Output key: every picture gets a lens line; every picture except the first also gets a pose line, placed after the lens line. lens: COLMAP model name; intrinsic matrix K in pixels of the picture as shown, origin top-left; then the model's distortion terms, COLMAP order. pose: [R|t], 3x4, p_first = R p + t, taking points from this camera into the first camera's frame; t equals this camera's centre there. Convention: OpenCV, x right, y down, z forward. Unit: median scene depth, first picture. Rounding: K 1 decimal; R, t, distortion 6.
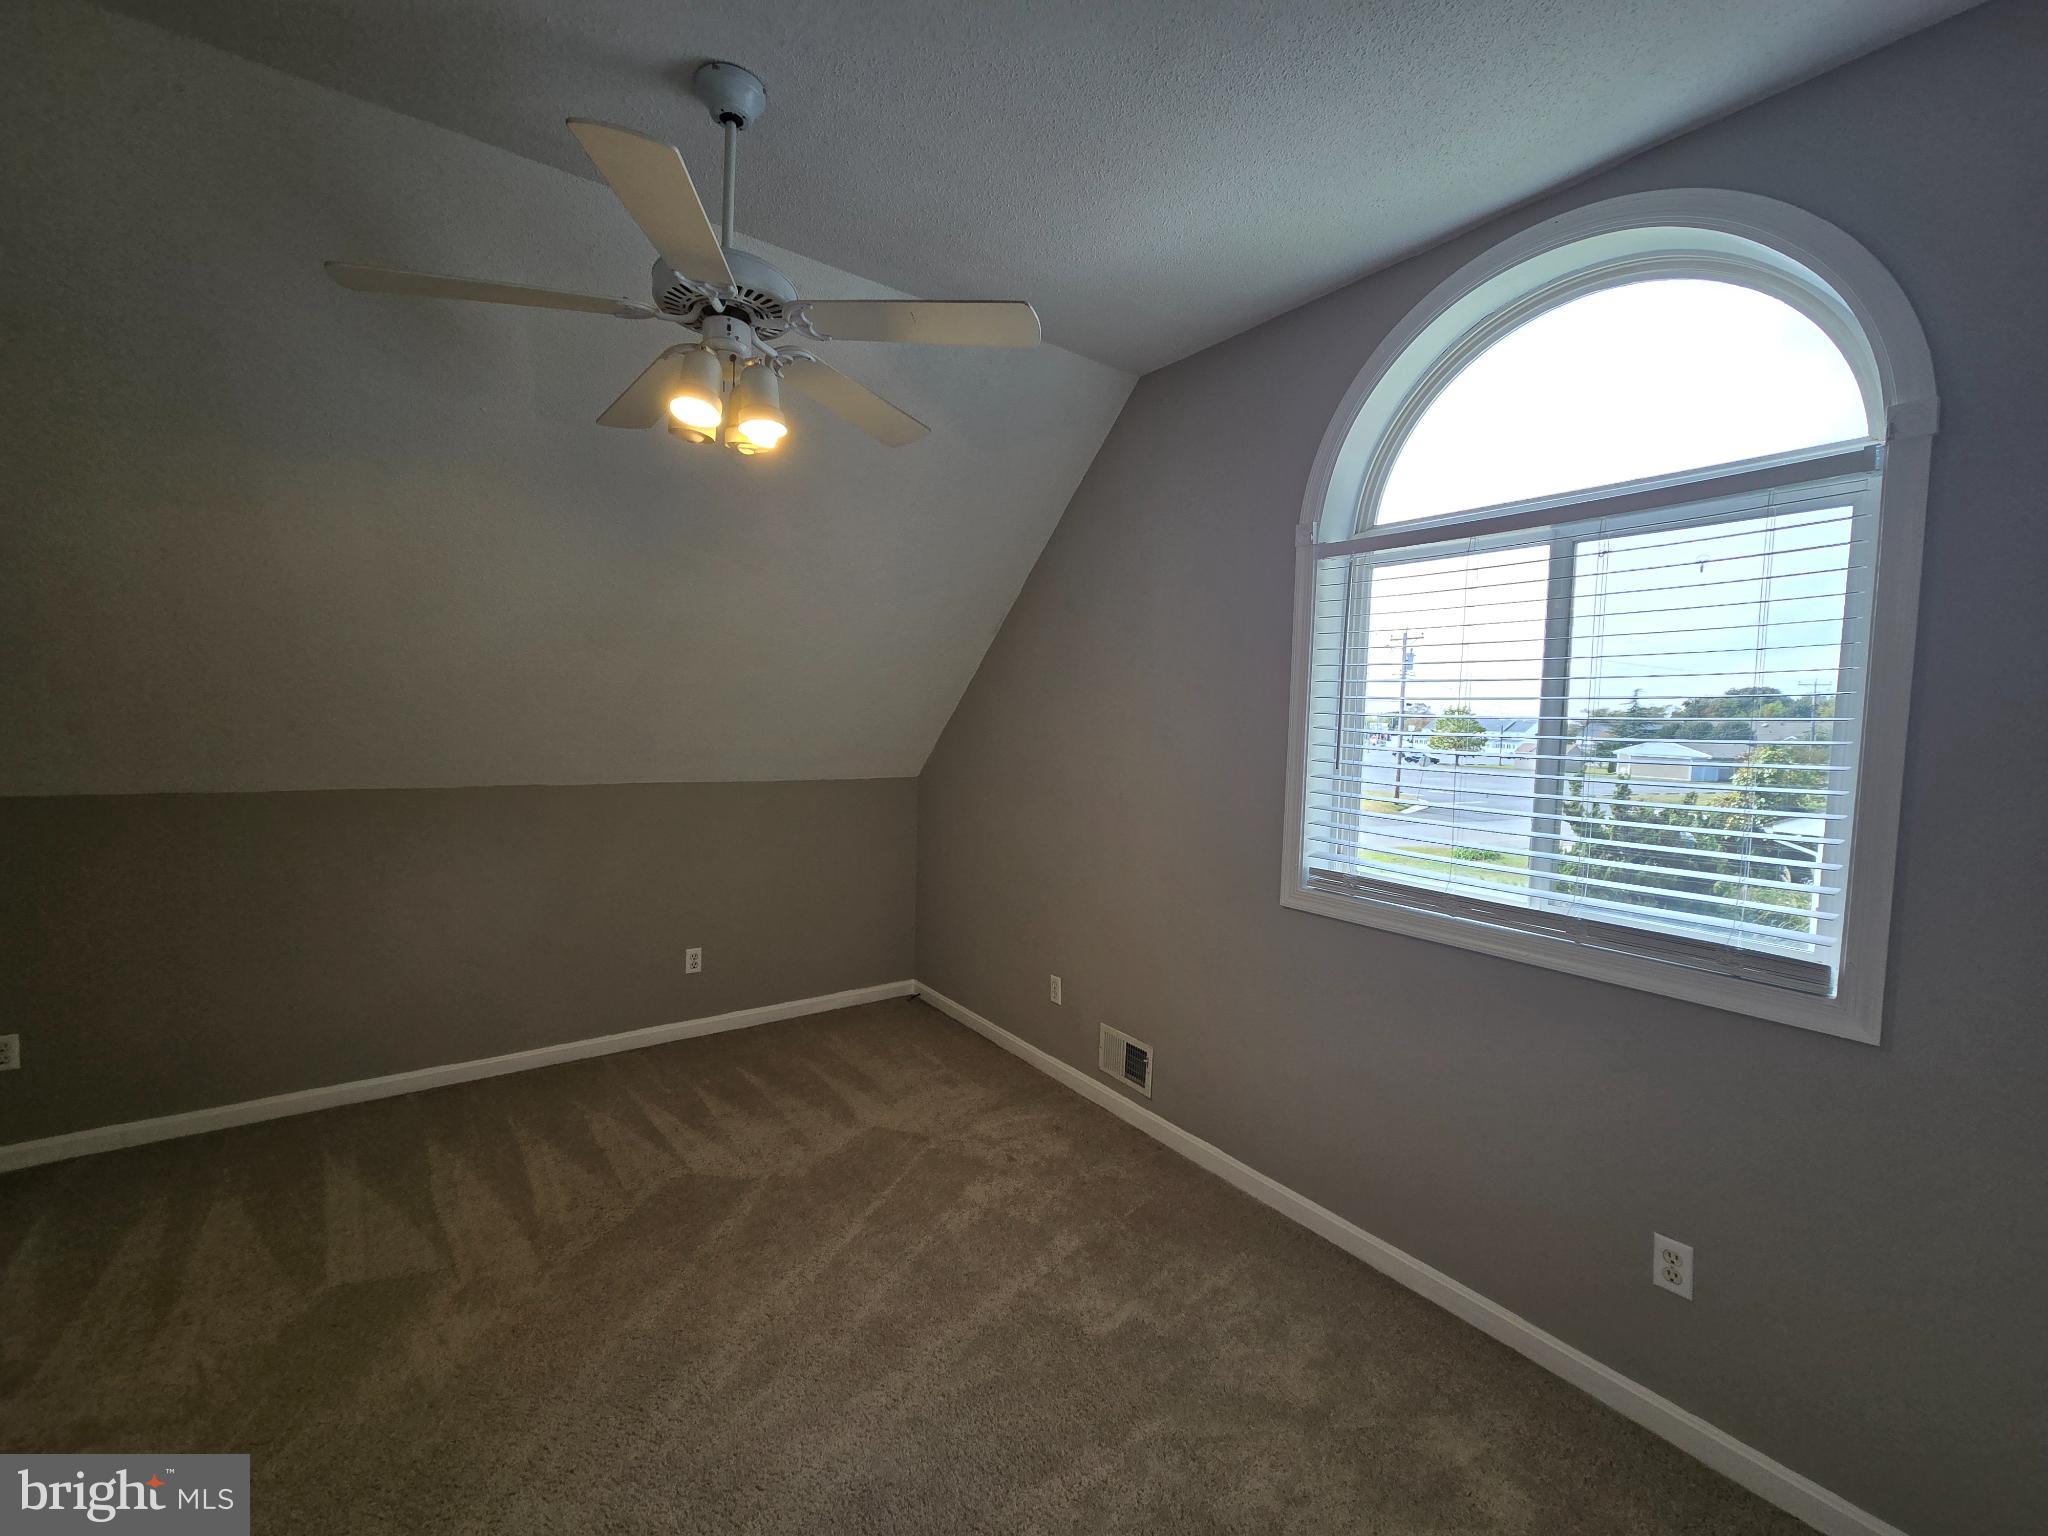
lens RADIAL K [[840.7, 0, 1022.5], [0, 840.7, 763.6], [0, 0, 1]] dist [-0.000983, 0.001387]
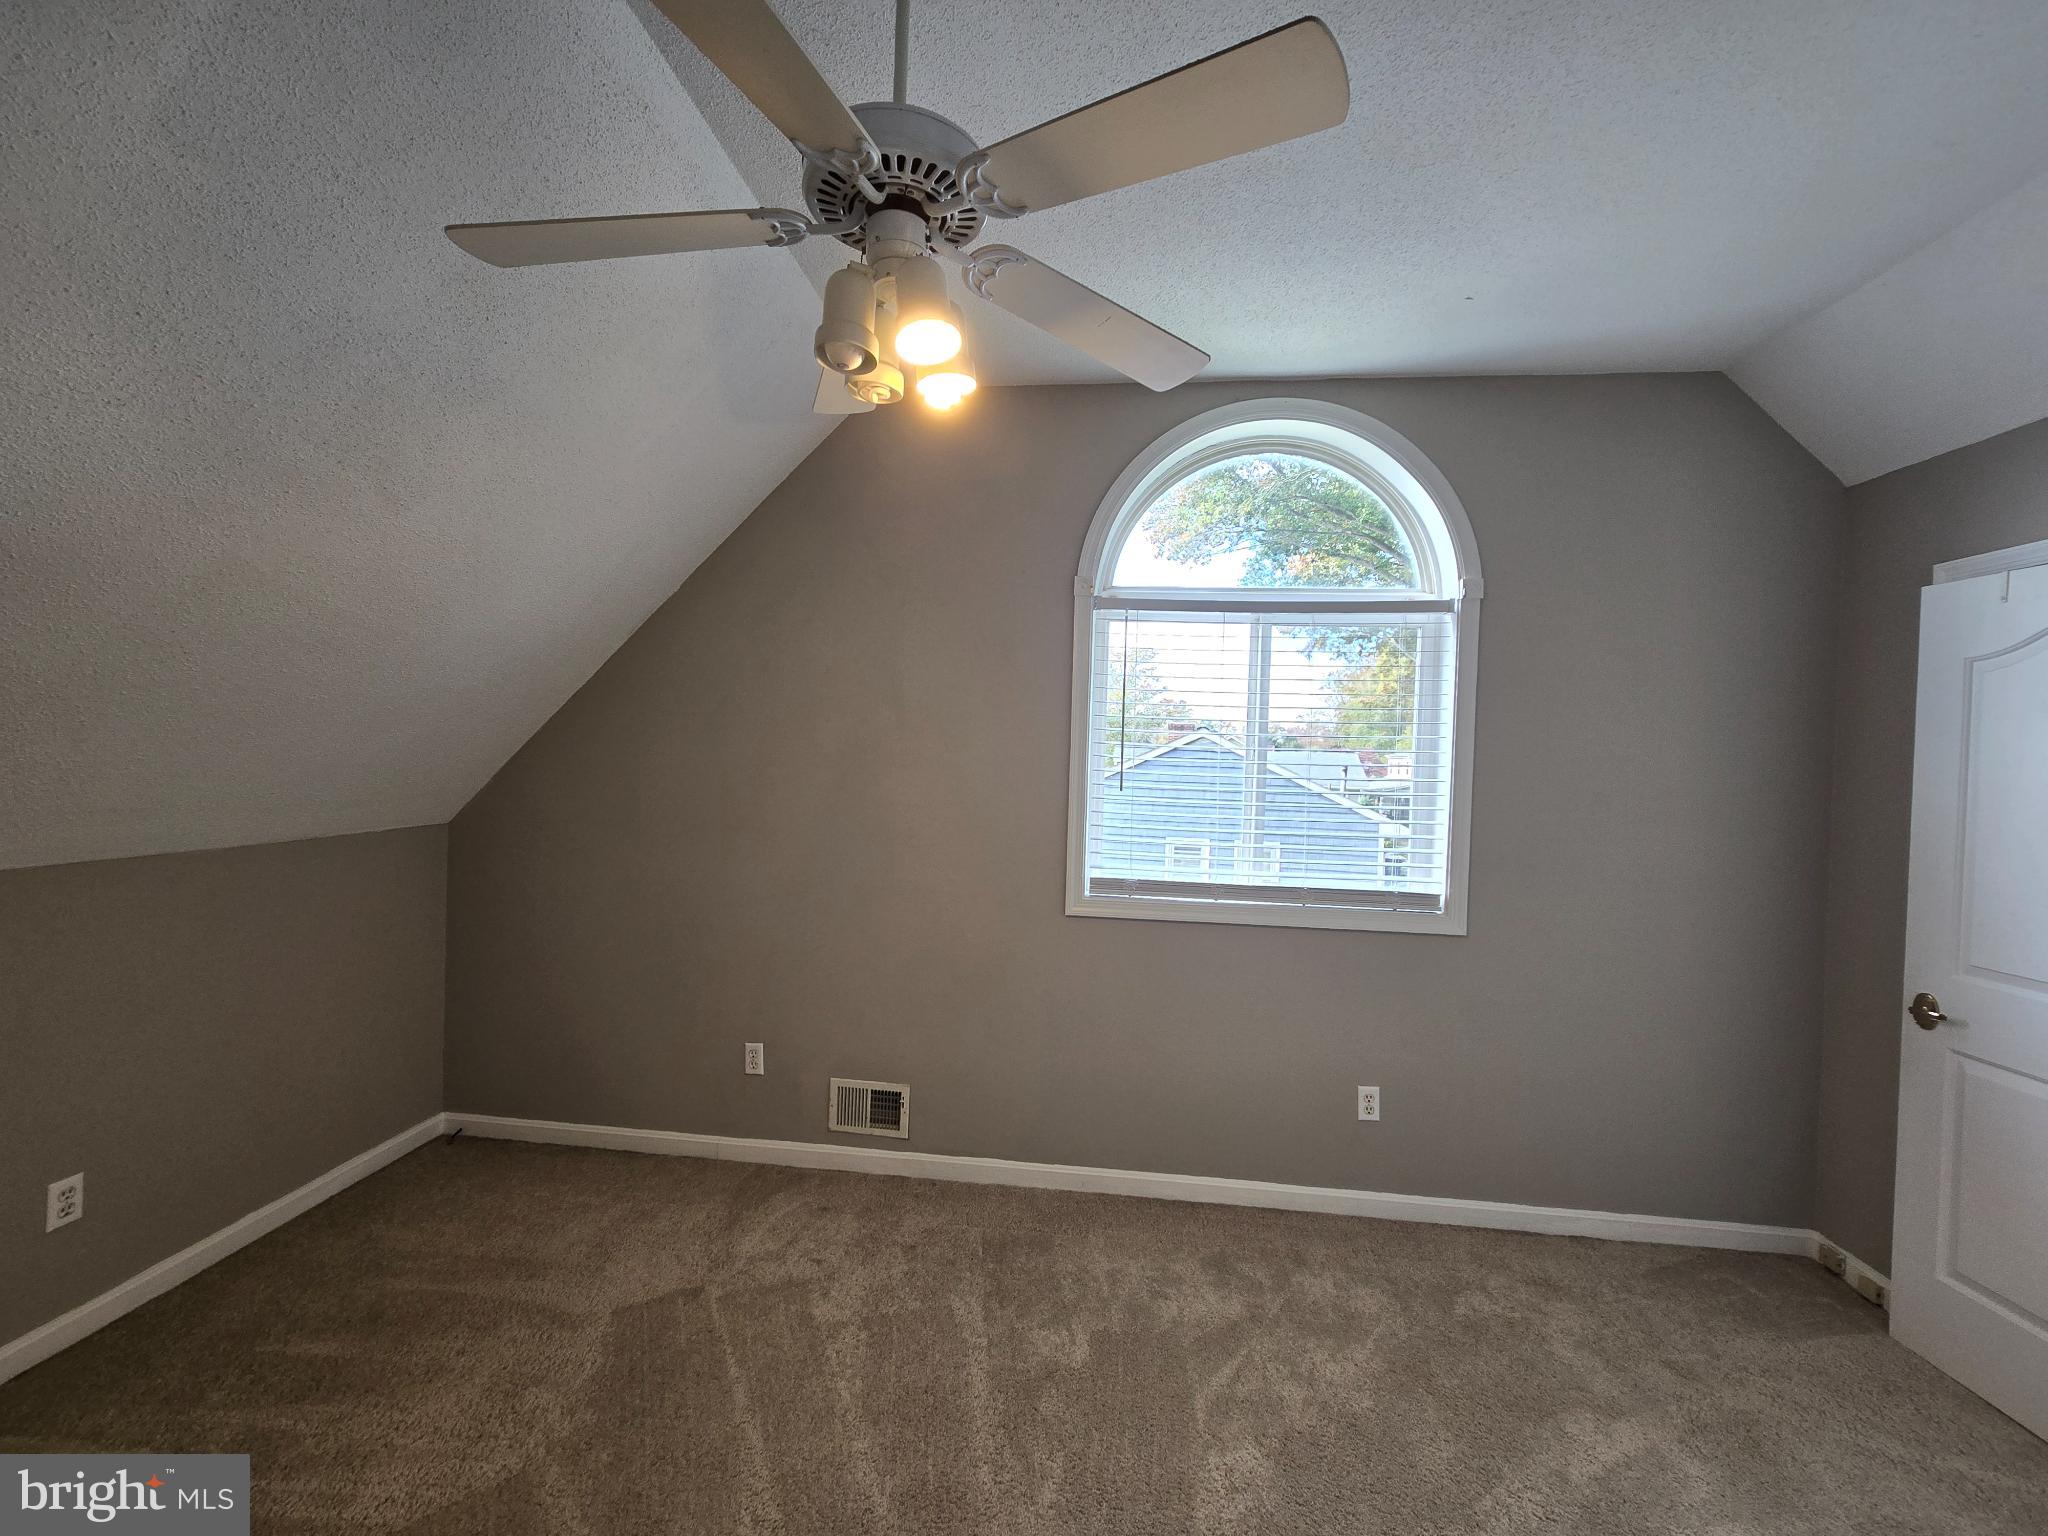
lens RADIAL K [[840.7, 0, 1022.1], [0, 840.7, 770.0], [0, 0, 1]] dist [-0.000983, 0.001387]
pose [[0.670614, -0.021118, 0.741506, -0.497164], [0.028364, 0.999594, 0.002815, -0.025218], [-0.741264, 0.019145, 0.670941, 0.264178]]
